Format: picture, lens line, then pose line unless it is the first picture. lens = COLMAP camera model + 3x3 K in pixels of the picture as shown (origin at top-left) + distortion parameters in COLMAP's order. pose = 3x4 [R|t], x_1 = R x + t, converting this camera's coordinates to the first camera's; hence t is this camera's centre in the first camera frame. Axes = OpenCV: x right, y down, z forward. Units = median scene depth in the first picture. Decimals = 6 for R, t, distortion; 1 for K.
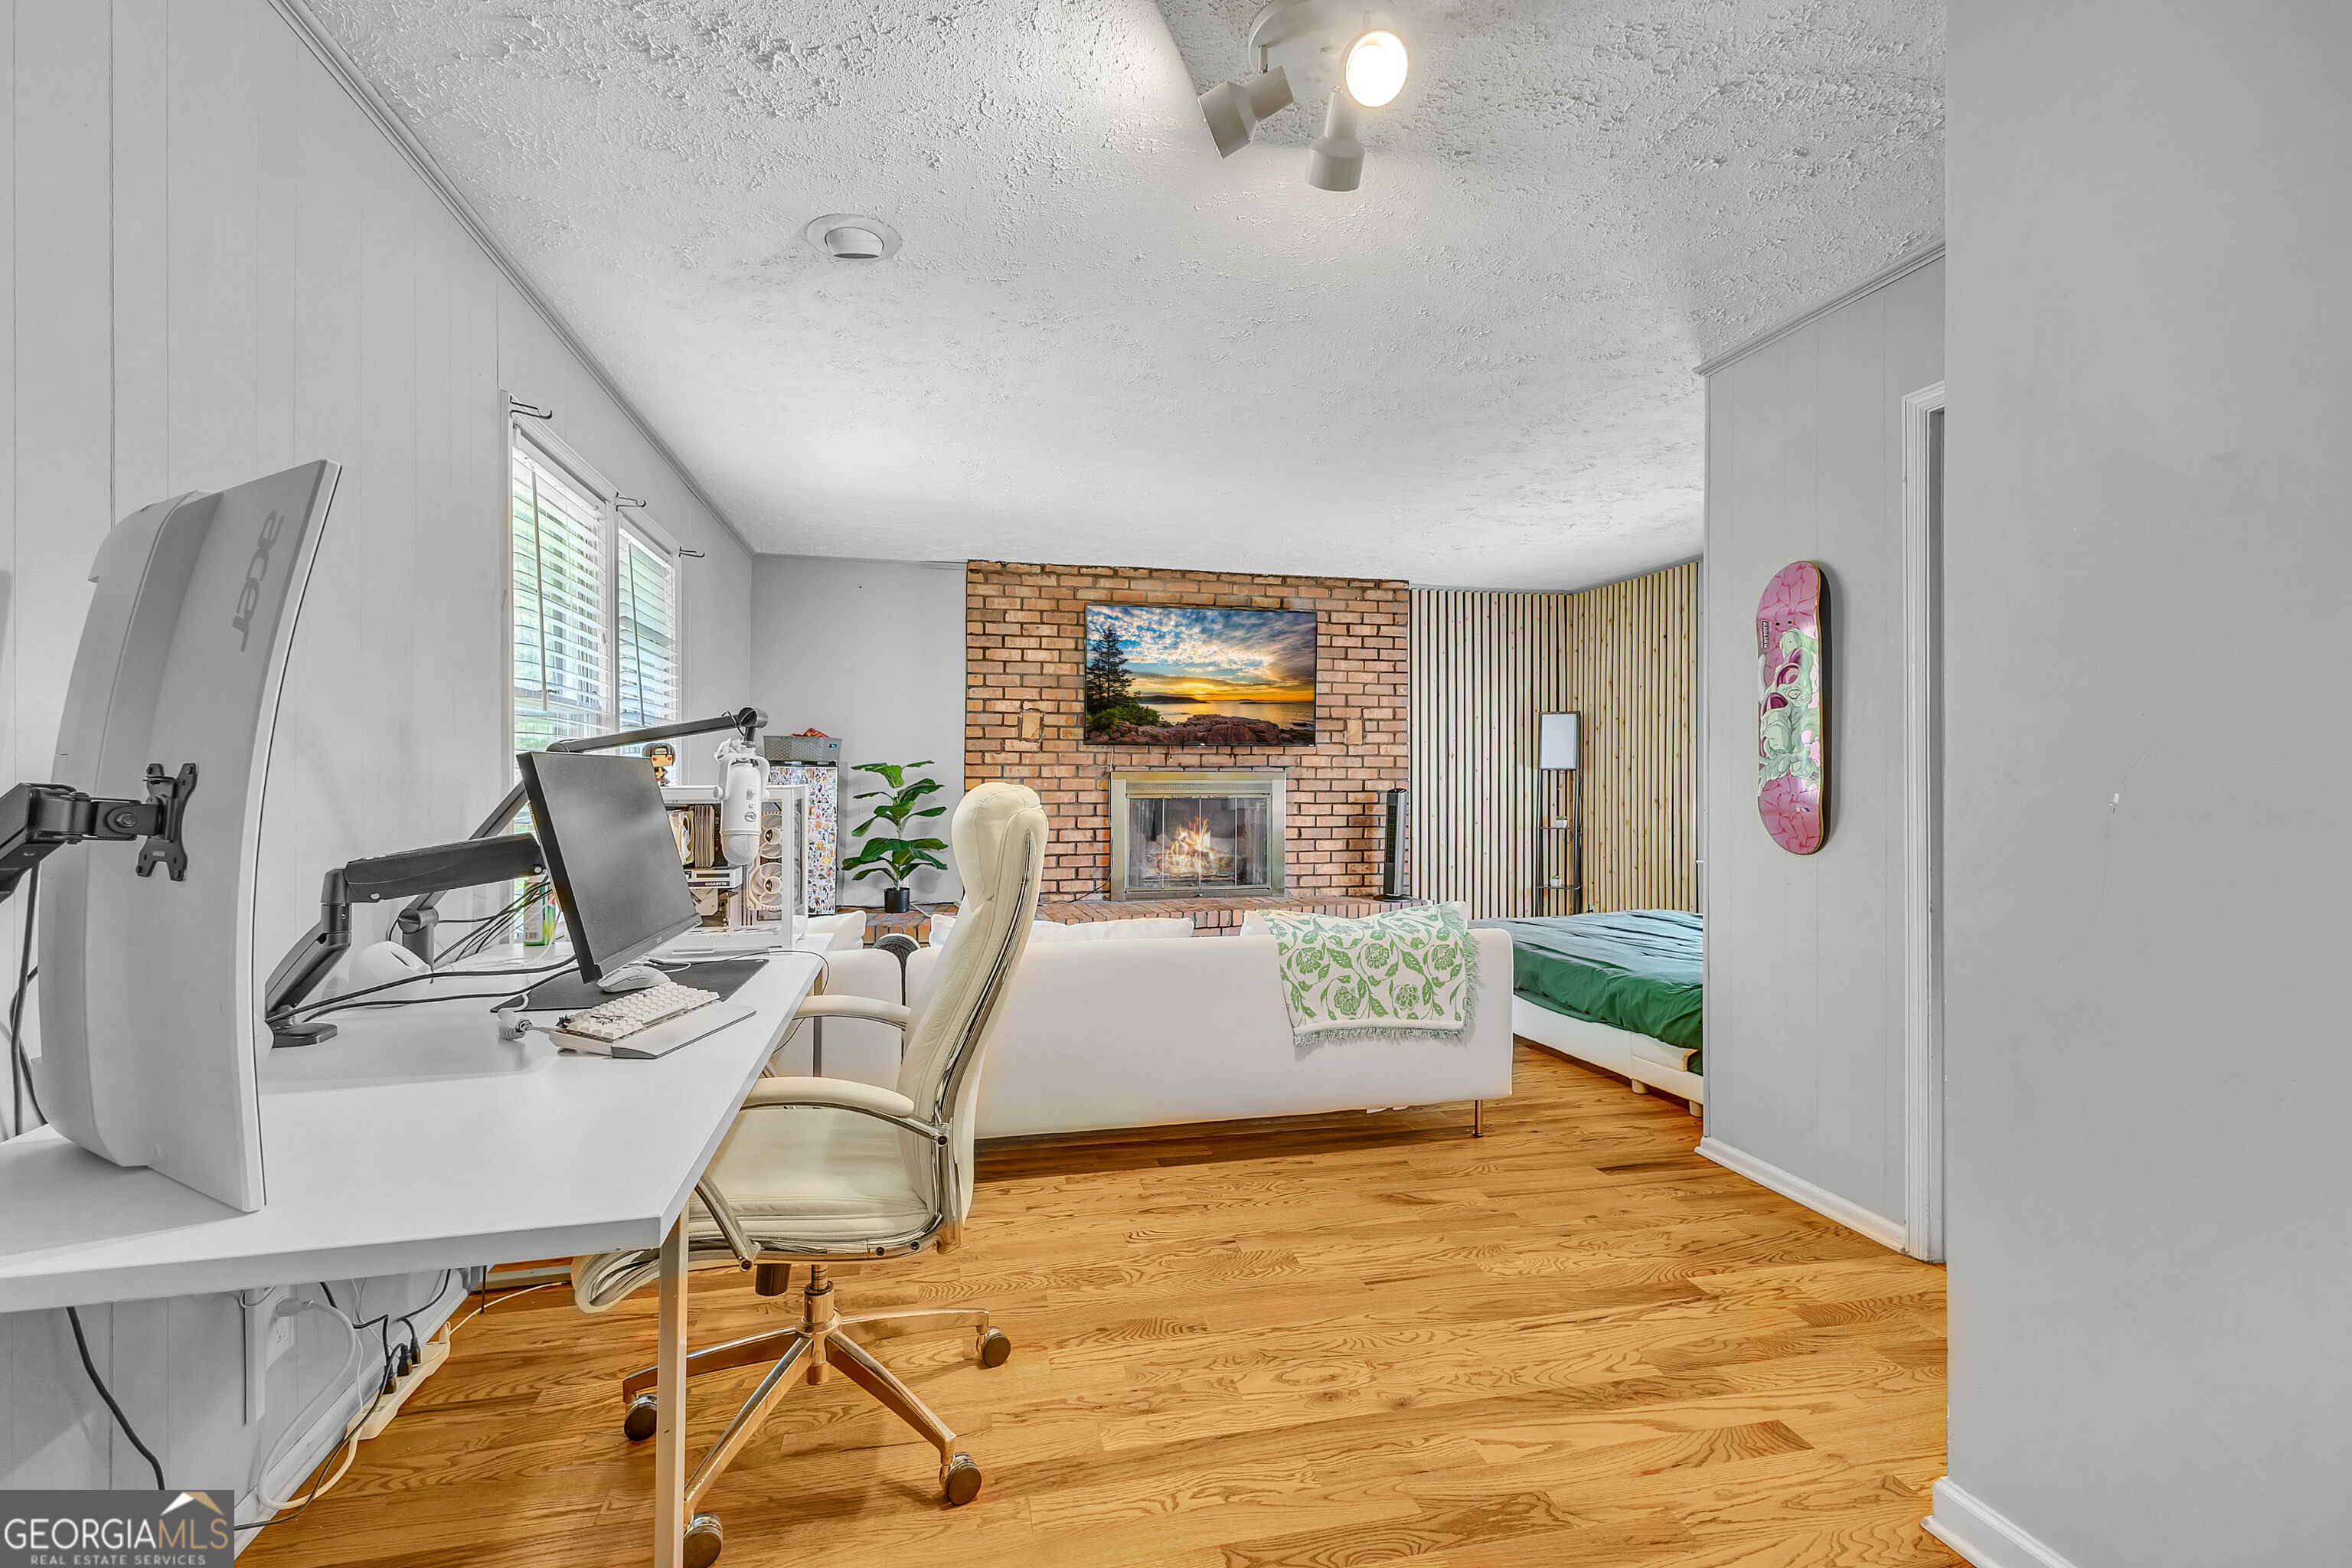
lens RADIAL K [[1053.7, 0, 1176.4], [0, 1053.7, 791.5], [0, 0, 1]] dist [0.016142, 0.000028]
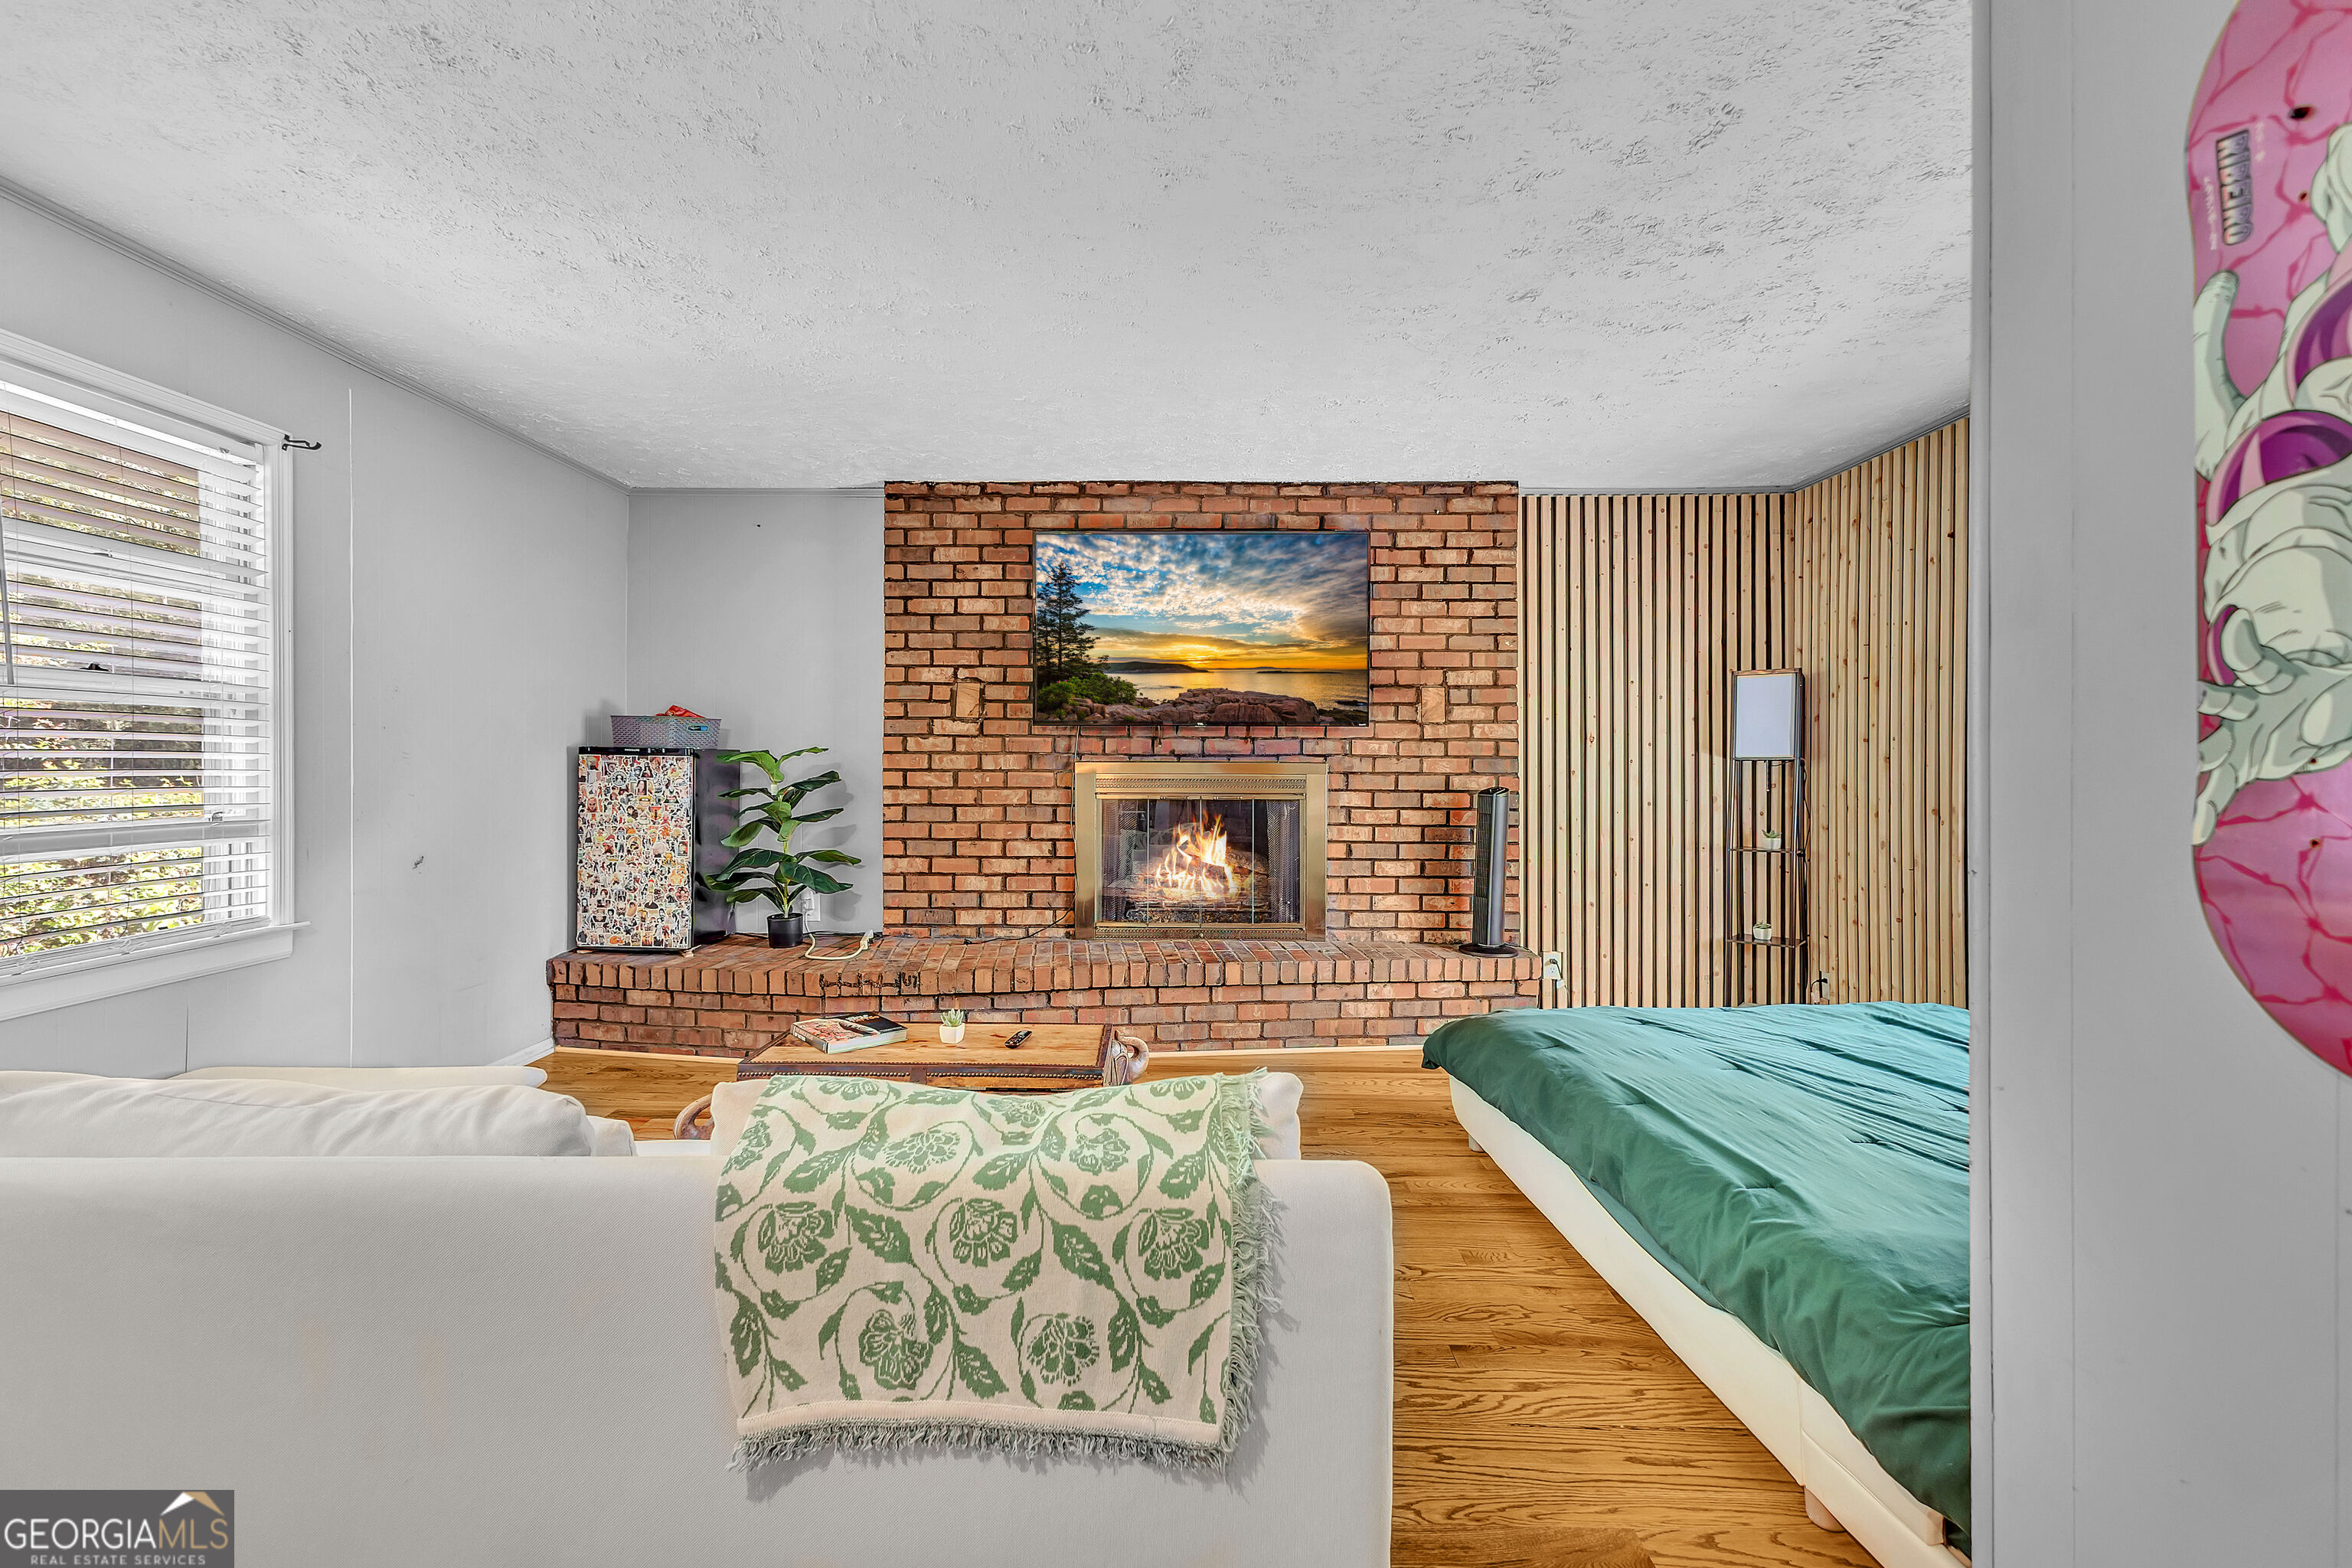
lens RADIAL K [[1015.6, 0, 1179.1], [0, 1015.6, 775.2], [0, 0, 1]] dist [0.014266, -0.000102]
pose [[0.970795, 0.003206, -0.239888, 0.176573], [-0.005568, 0.999942, -0.009168, -0.003766], [0.239845, 0.010236, 0.970757, 0.332920]]
